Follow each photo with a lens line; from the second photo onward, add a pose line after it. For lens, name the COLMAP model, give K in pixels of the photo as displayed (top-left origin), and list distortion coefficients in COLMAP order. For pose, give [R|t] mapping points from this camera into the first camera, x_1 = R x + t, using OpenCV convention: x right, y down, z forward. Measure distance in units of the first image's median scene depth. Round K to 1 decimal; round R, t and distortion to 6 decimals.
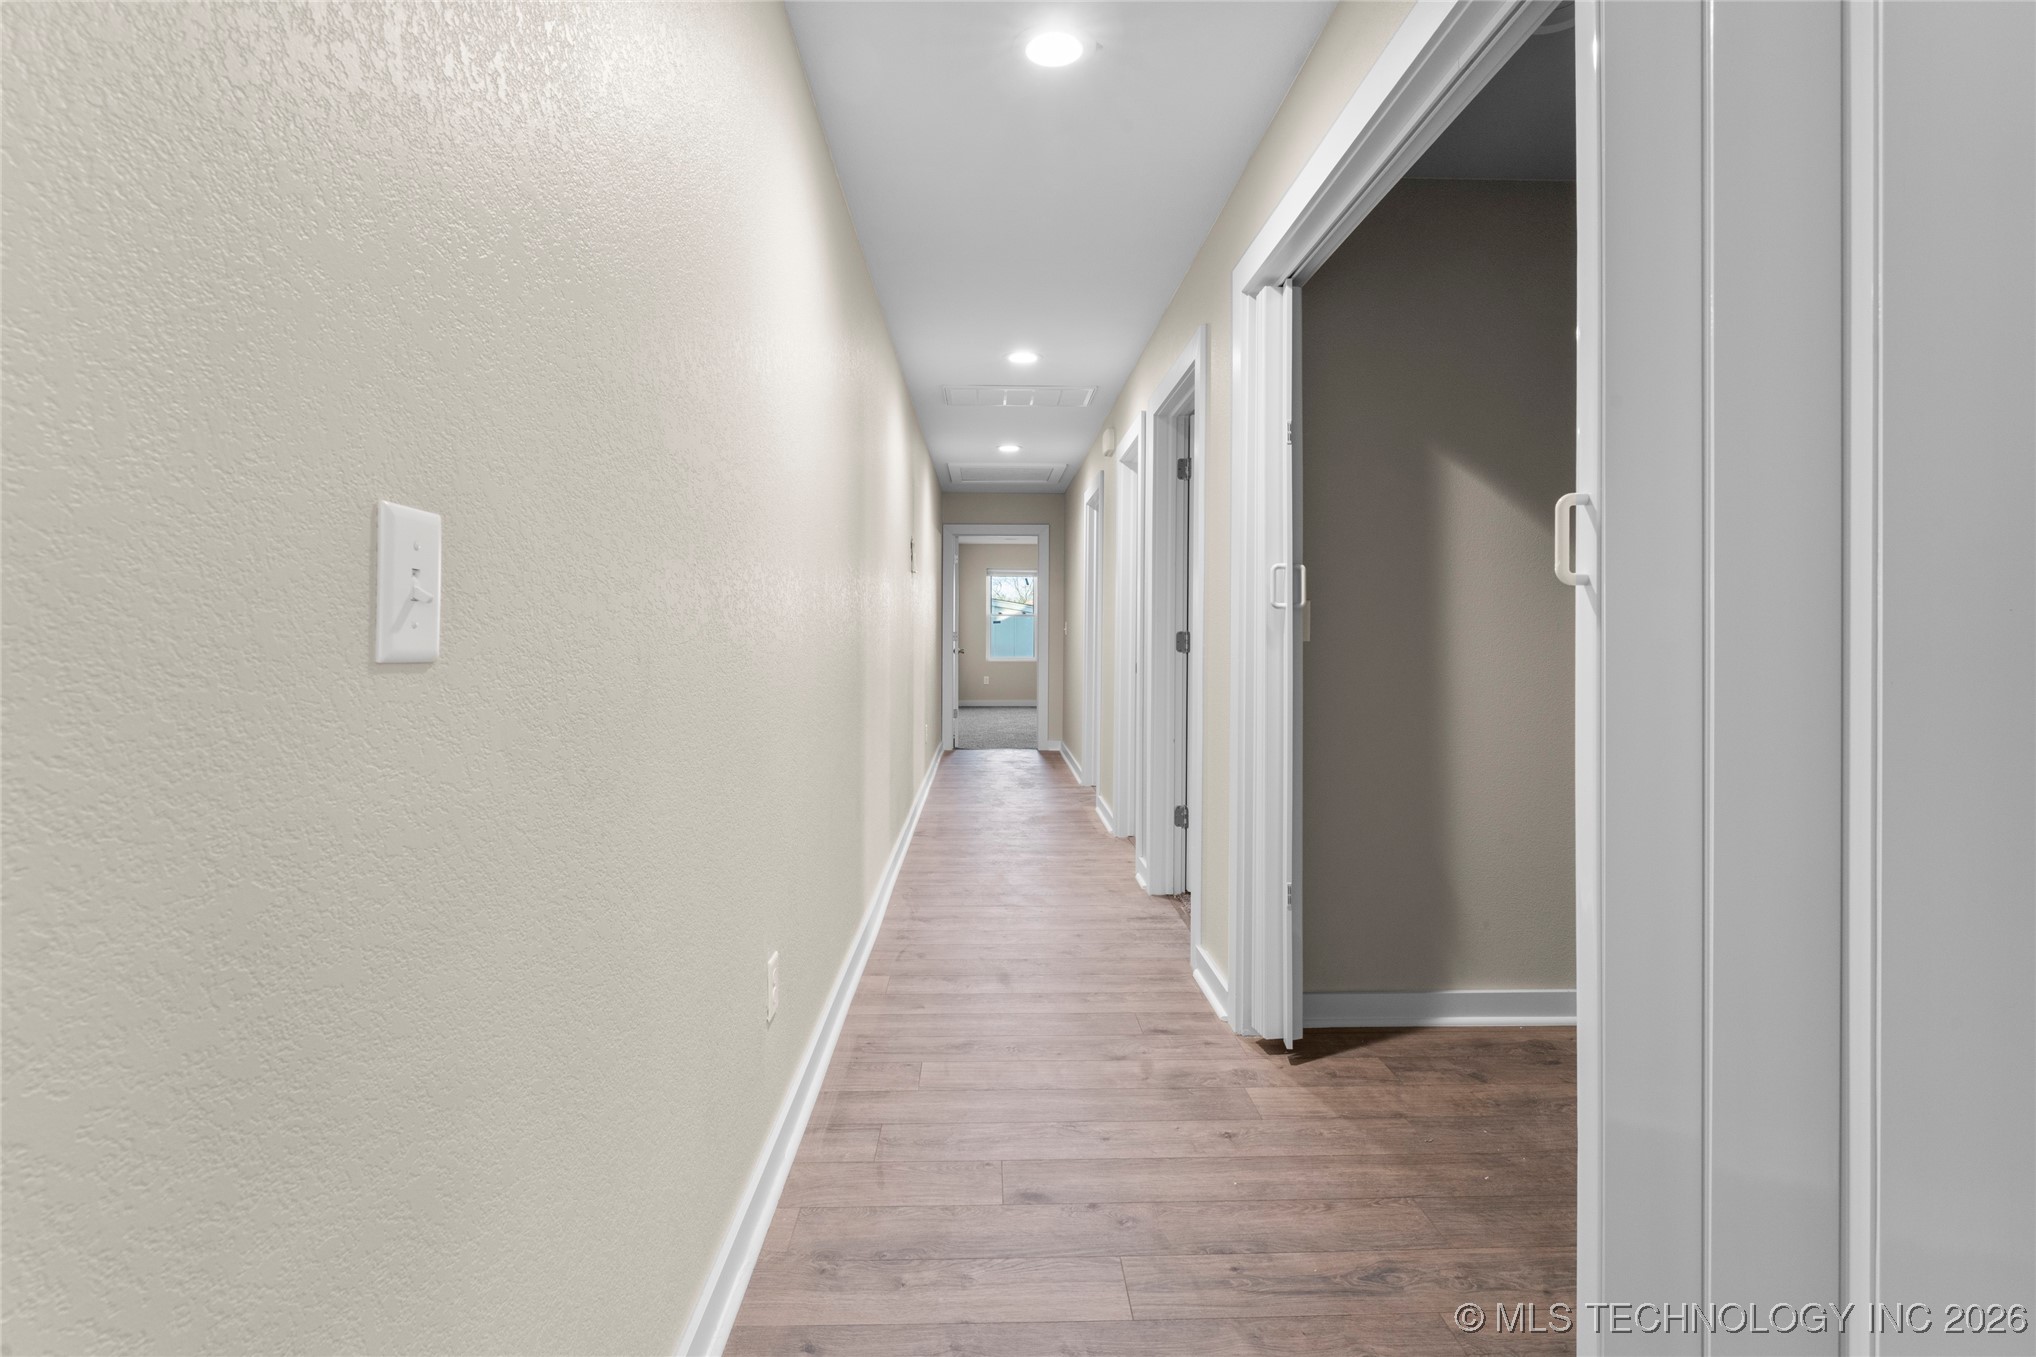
lens RADIAL K [[955.4, 0, 1012.4], [0, 955.4, 619.2], [0, 0, 1]] dist [-0.003871, 0.000414]
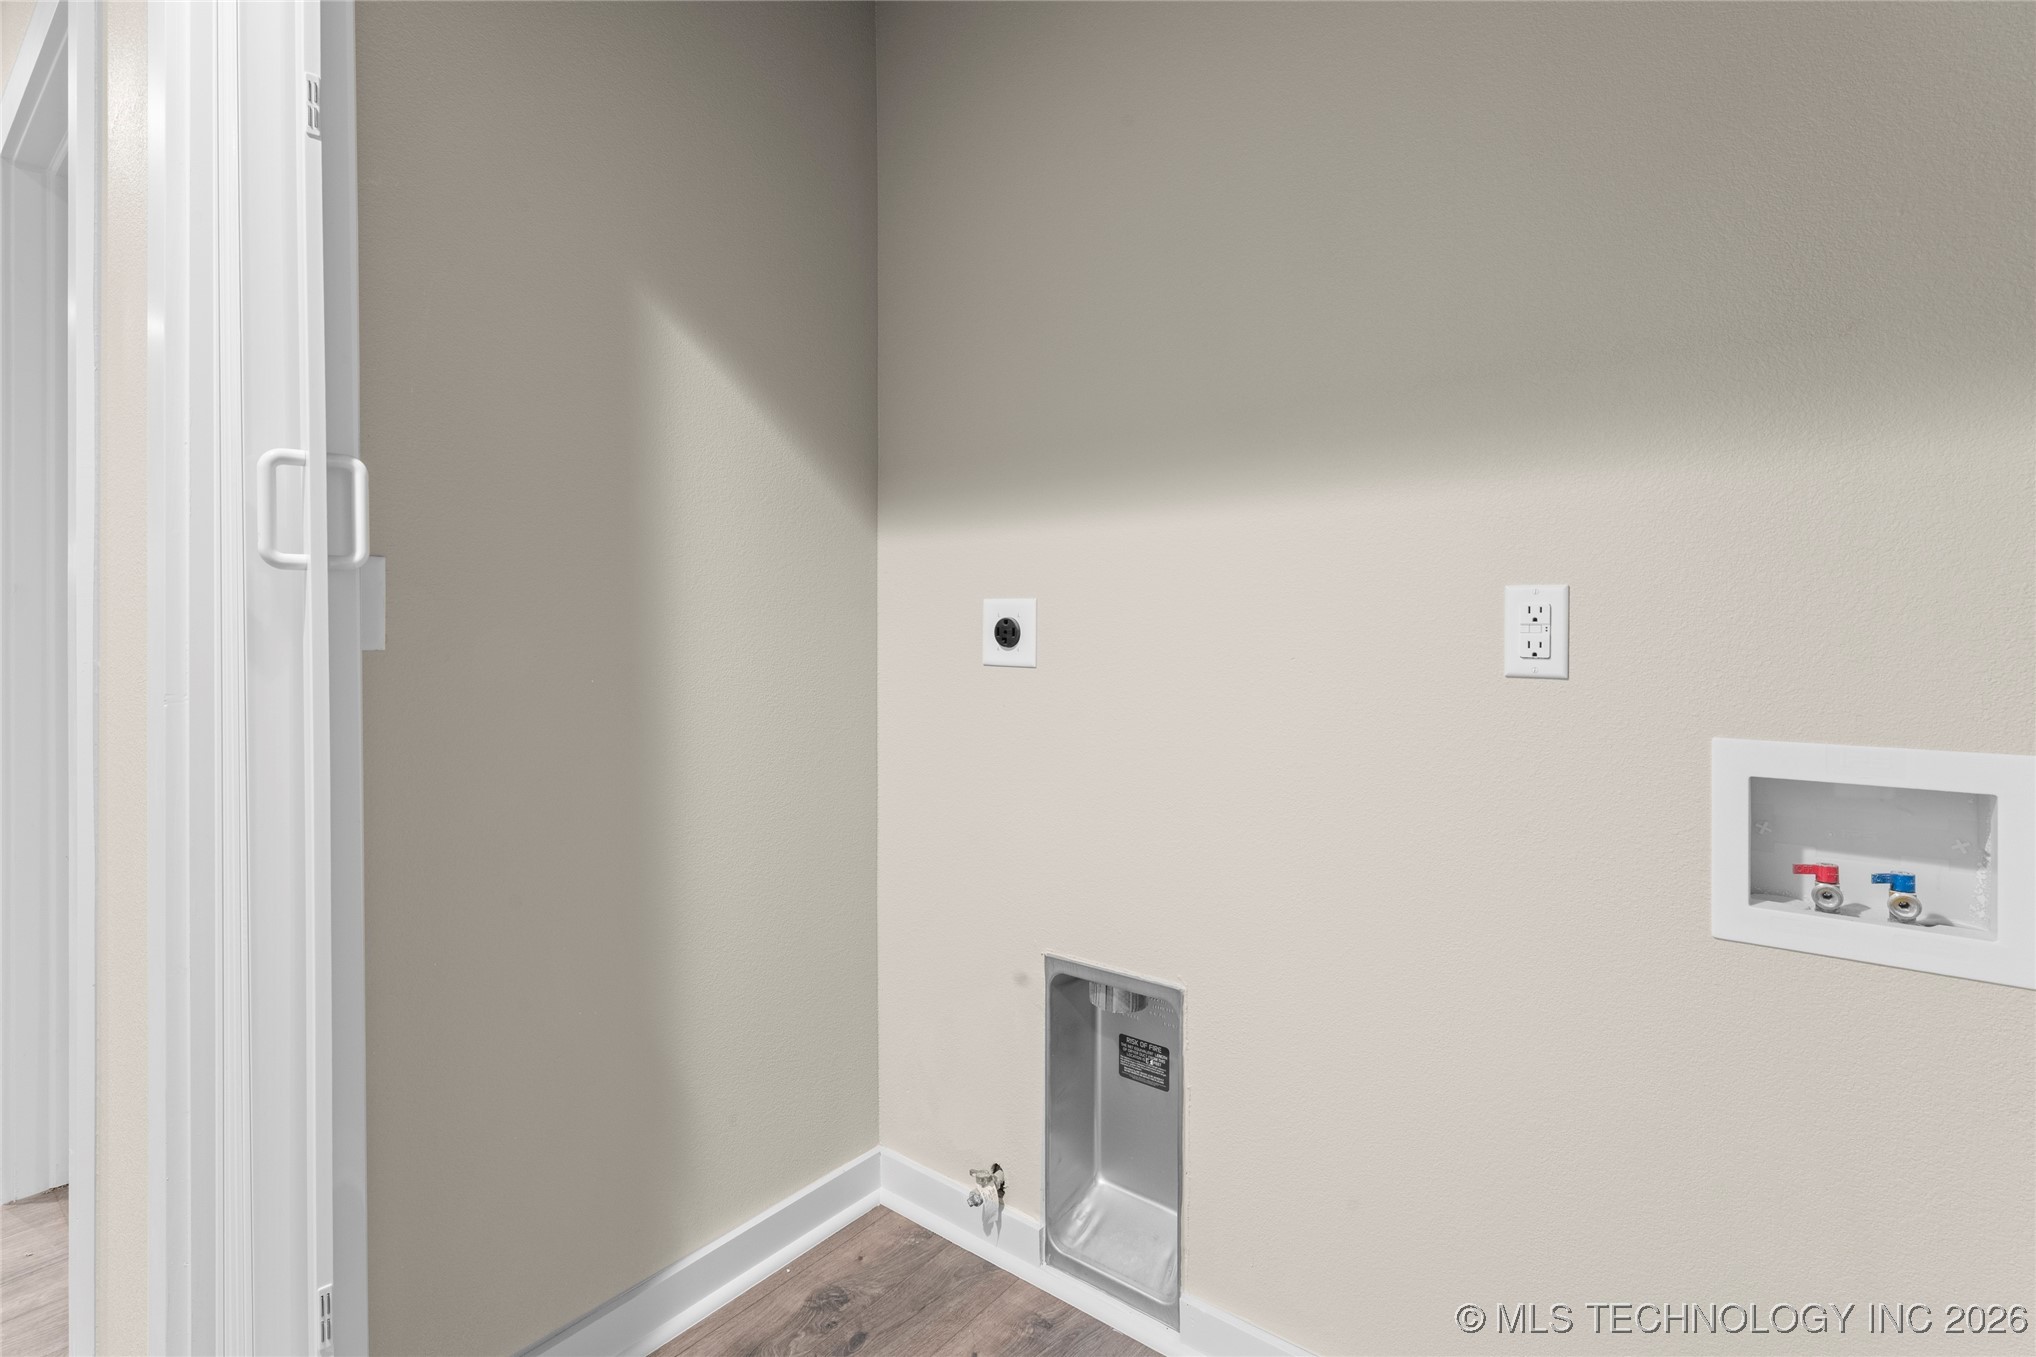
lens RADIAL K [[914.4, 0, 1022.2], [0, 914.4, 628.4], [0, 0, 1]] dist [0.000922, 0.000124]
pose [[0.599054, -0.012674, 0.800608, 0.161784], [-0.002346, 0.999843, 0.017584, 0.006194], [-0.800705, -0.012412, 0.598930, 0.543572]]
